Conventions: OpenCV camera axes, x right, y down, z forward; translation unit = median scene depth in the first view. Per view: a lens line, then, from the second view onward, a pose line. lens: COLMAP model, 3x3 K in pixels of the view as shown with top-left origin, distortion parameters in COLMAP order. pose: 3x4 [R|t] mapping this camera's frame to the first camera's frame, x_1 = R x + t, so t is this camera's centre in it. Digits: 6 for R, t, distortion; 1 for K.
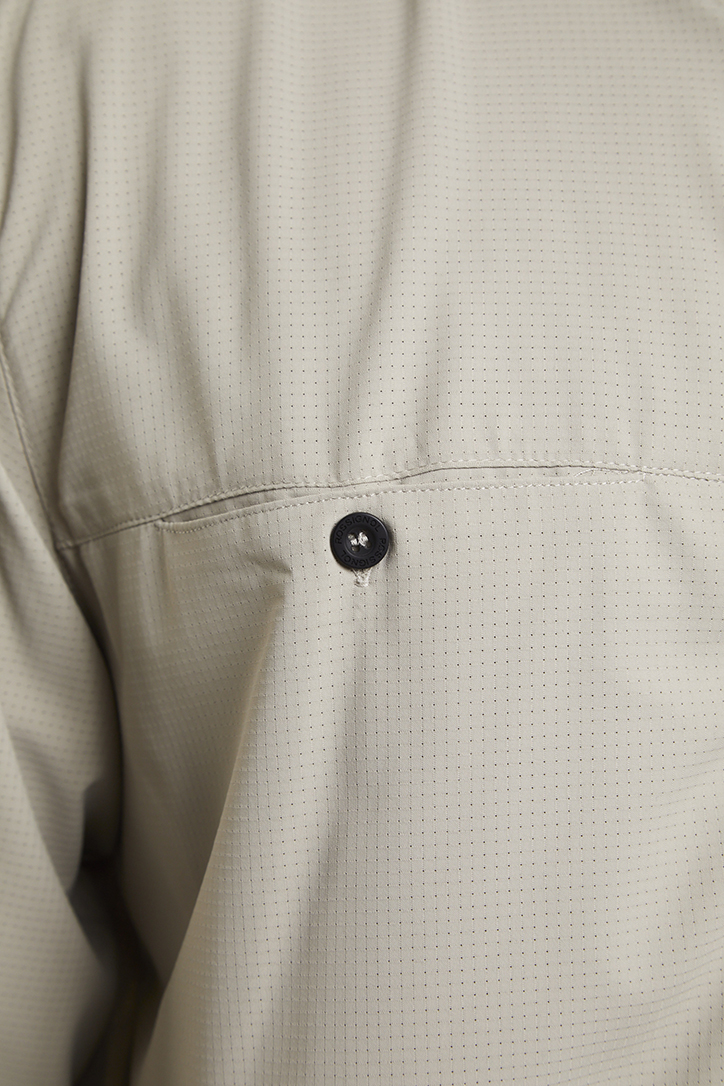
lens RADIAL K [[3126.5, 0, 363.5], [0, 3126.5, 543.9], [0, 0, 1]] dist [-0.229630, 0.000000]
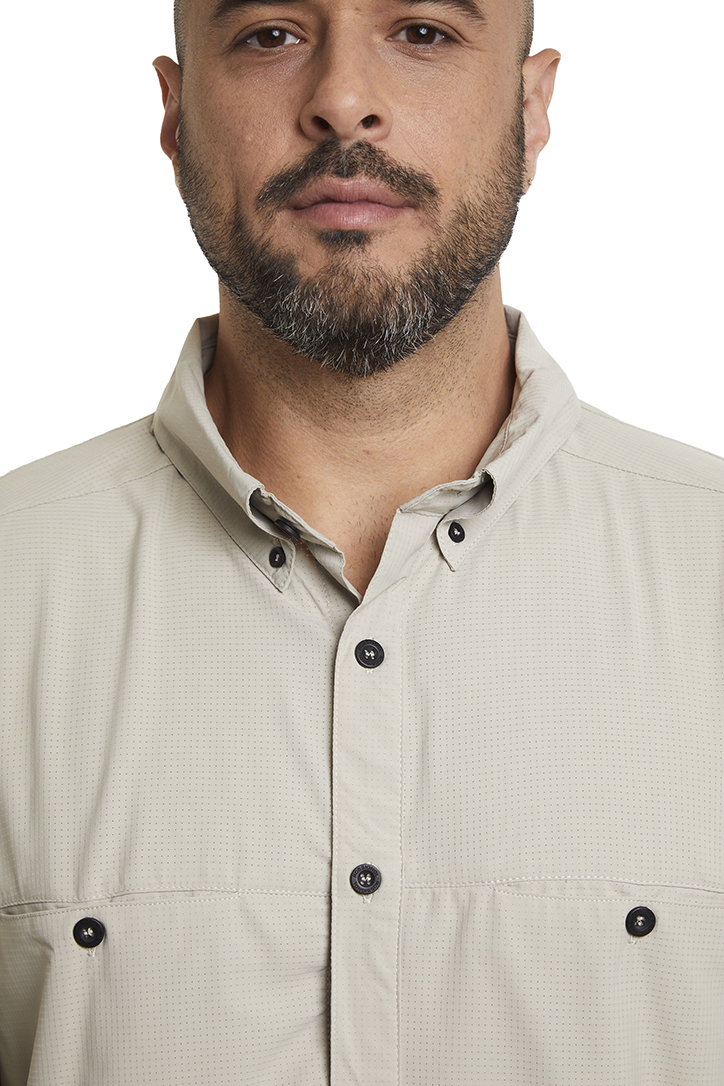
lens RADIAL K [[3126.5, 0, 361.1], [0, 3126.5, 542.6], [0, 0, 1]] dist [-0.229630, 0.000000]
pose [[0.998021, -0.029932, -0.055302, 0.269455], [0.029730, 0.999548, -0.004477, -0.219592], [0.055411, 0.002824, 0.998460, -0.842336]]
